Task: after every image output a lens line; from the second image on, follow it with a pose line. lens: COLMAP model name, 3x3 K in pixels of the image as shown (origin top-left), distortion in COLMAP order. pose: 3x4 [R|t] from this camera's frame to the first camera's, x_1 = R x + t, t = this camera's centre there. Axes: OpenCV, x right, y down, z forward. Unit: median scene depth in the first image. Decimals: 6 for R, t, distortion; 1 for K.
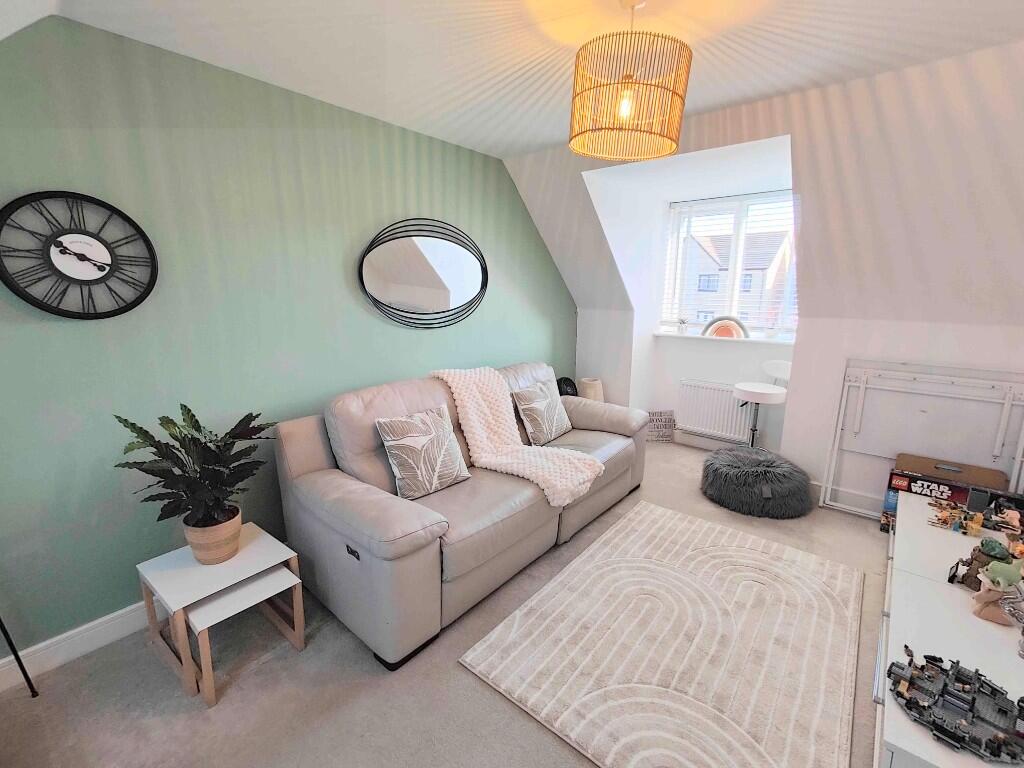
lens RADIAL K [[449.1, 0, 511.9], [0, 449.1, 381.6], [0, 0, 1]] dist [0.010930, 0.000730]
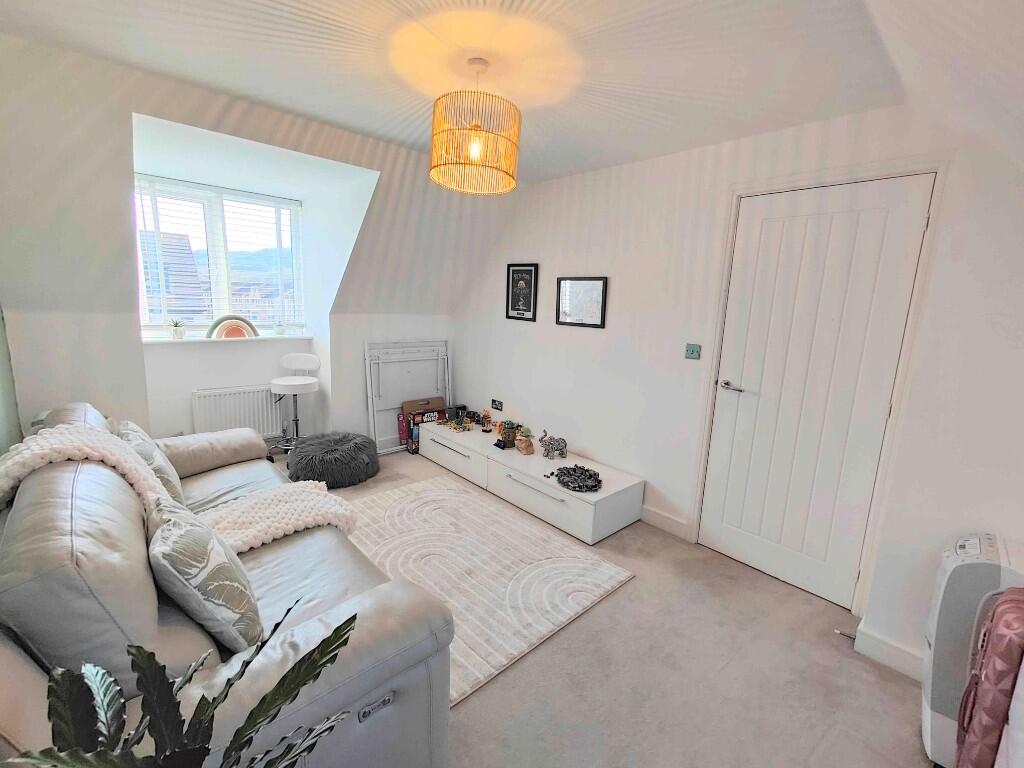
lens RADIAL K [[449.1, 0, 512.0], [0, 449.1, 382.4], [0, 0, 1]] dist [0.010930, 0.000730]
pose [[0.127059, -0.181968, 0.975061, -0.558529], [0.166968, 0.972924, 0.159812, -0.086830], [-0.977741, 0.142499, 0.154001, 0.421448]]
